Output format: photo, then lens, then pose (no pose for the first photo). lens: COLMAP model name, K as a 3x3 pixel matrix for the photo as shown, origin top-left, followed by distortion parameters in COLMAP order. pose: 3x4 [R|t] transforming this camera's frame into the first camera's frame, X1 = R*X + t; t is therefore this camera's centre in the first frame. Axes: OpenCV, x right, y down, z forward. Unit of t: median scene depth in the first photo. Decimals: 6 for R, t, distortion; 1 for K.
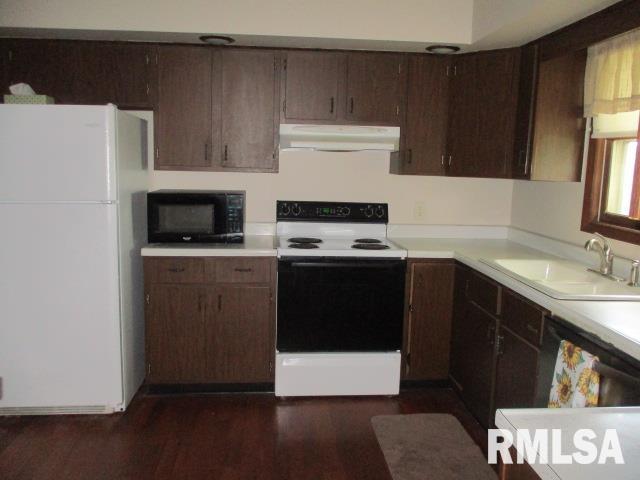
lens RADIAL K [[514.5, 0, 319.4], [0, 514.5, 232.1], [0, 0, 1]] dist [-0.009730, -0.005229]
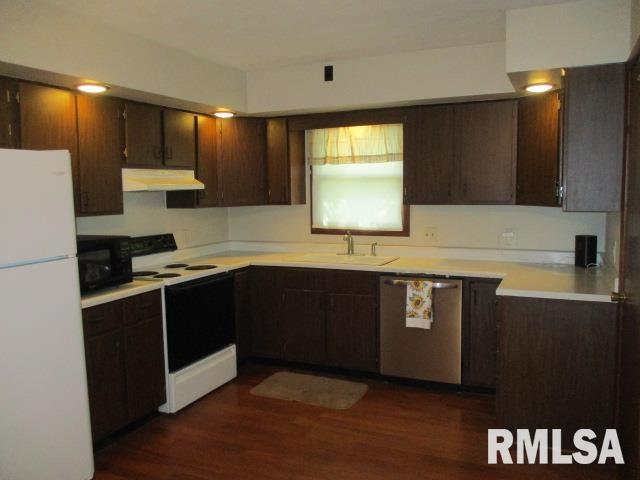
lens RADIAL K [[541.3, 0, 320.0], [0, 541.3, 240.0], [0, 0, 1]] dist [-0.000090, 0.001636]
pose [[0.490286, -0.112535, 0.864266, -0.953695], [0.140093, 0.988911, 0.049292, -0.067710], [-0.860229, 0.096911, 0.500614, 0.115019]]
